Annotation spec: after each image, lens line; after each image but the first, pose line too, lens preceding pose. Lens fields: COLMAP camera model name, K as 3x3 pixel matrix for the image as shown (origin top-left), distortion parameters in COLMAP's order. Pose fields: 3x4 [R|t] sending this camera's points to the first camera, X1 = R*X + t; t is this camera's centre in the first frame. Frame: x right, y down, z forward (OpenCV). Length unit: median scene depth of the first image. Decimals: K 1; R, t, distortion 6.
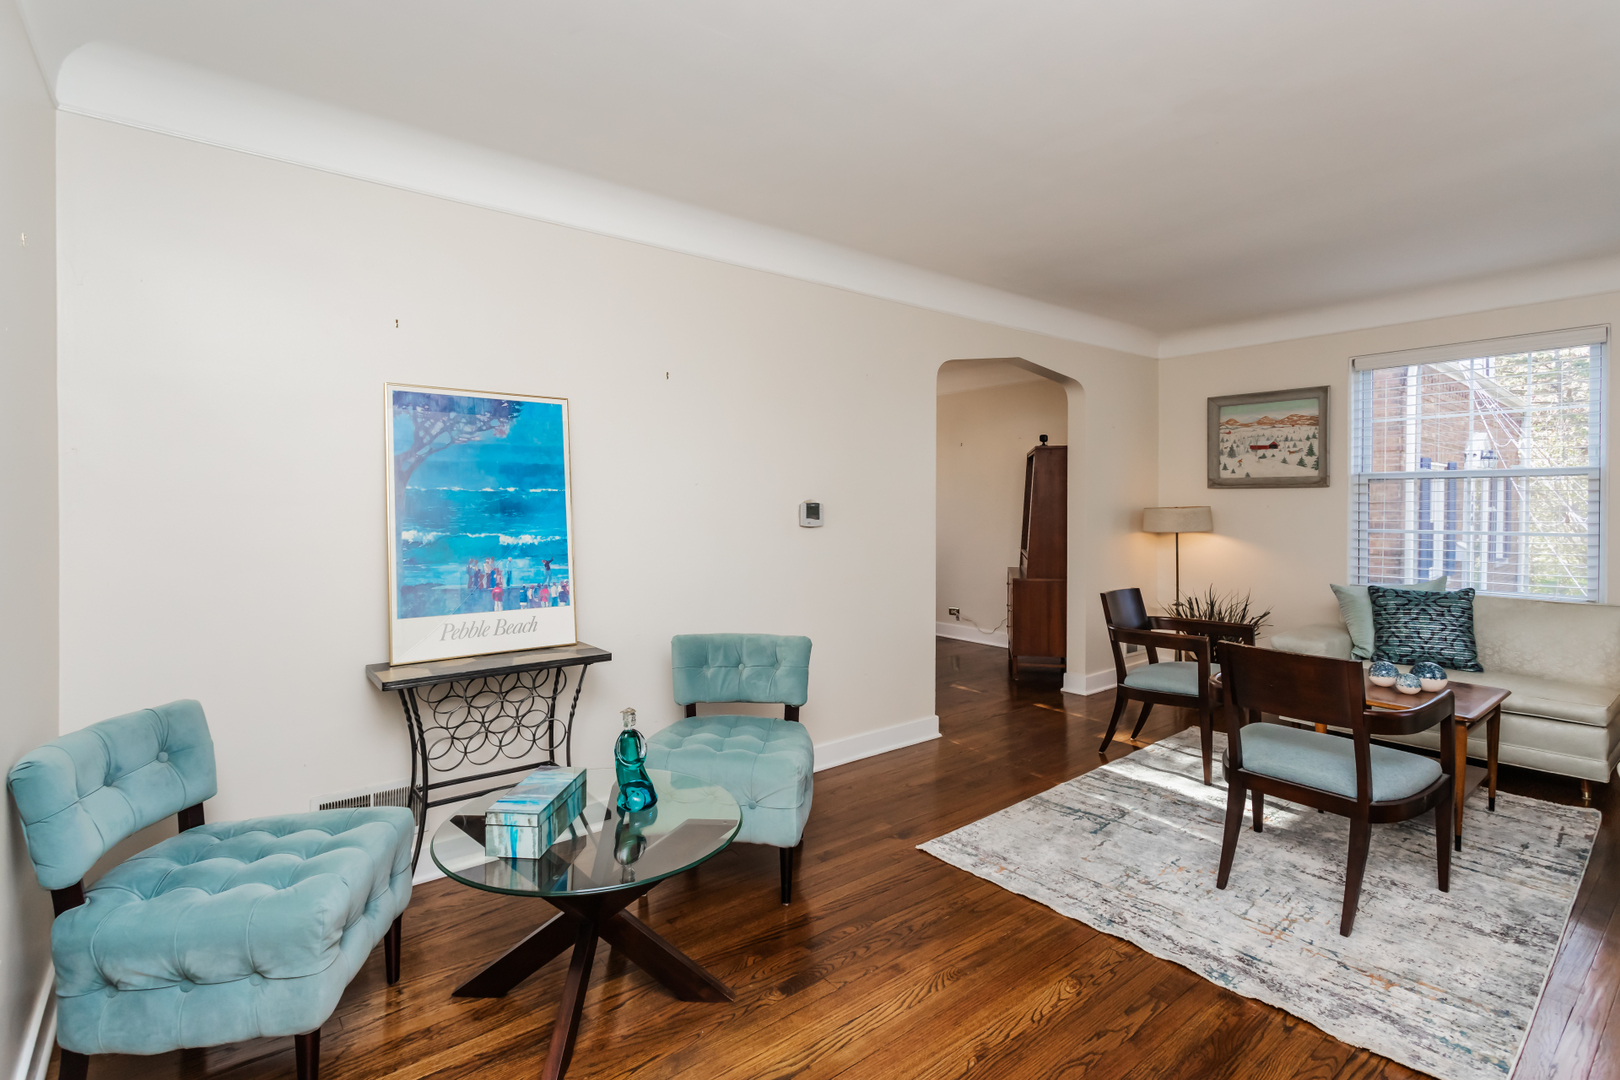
lens RADIAL K [[766.7, 0, 770.9], [0, 766.7, 511.9], [0, 0, 1]] dist [0.001618, 0.000116]
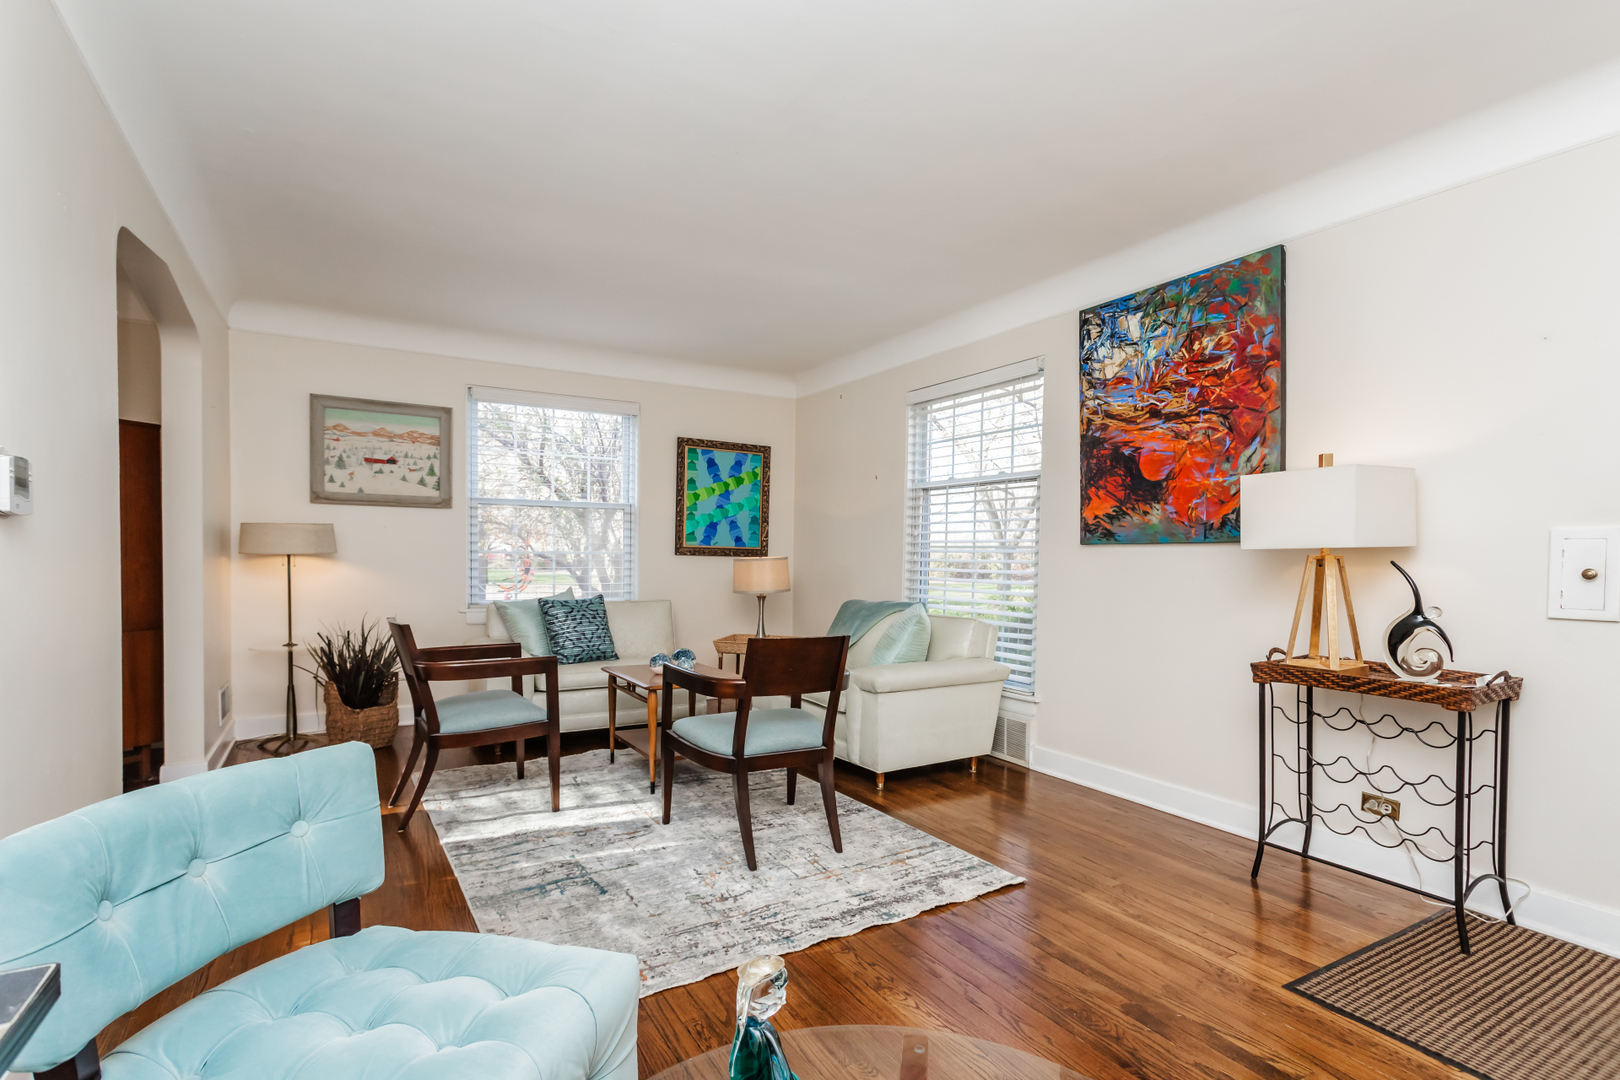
lens RADIAL K [[776.3, 0, 805.8], [0, 776.3, 575.5], [0, 0, 1]] dist [0.000146, 0.000005]
pose [[0.119009, -0.020805, 0.992675, -0.230903], [-0.004717, 0.999757, 0.021519, 0.031110], [-0.992882, -0.007243, 0.118882, 0.405828]]
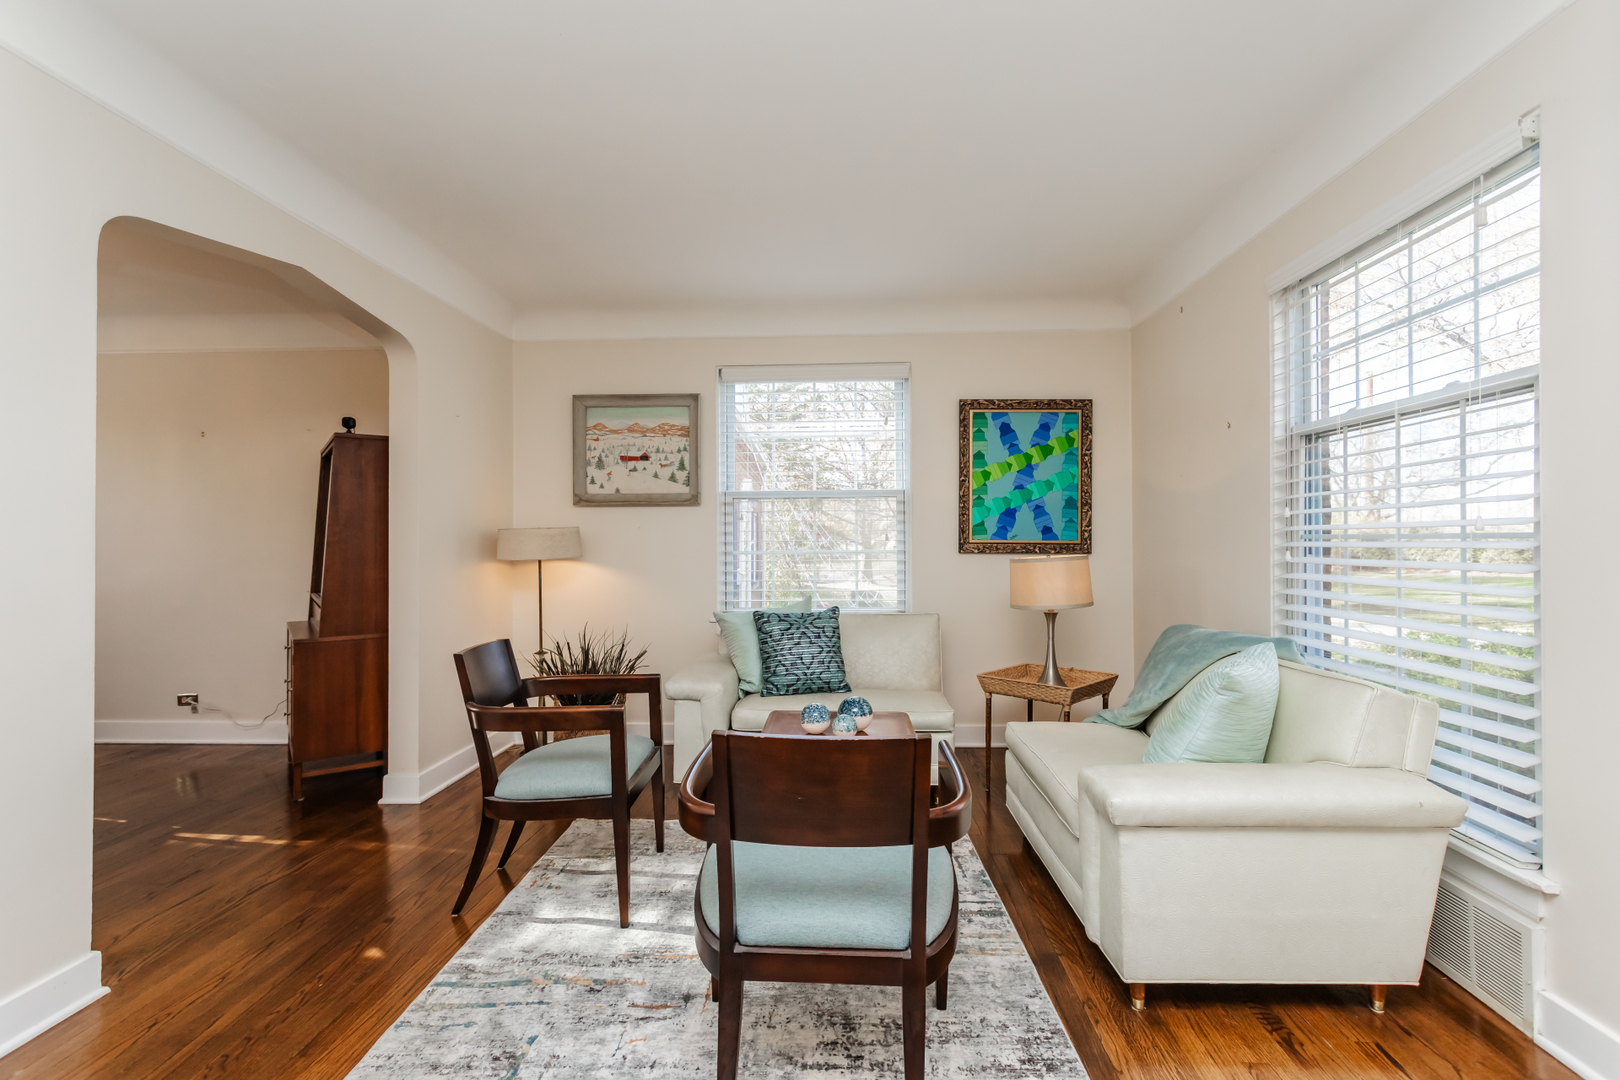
lens RADIAL K [[779.4, 0, 839.6], [0, 779.4, 536.3], [0, 0, 1]] dist [0.004198, 0.001036]
pose [[0.617700, 0.005723, 0.786393, 0.103185], [0.010762, 0.999818, -0.015730, 0.019978], [-0.786340, 0.018180, 0.617527, 0.296693]]
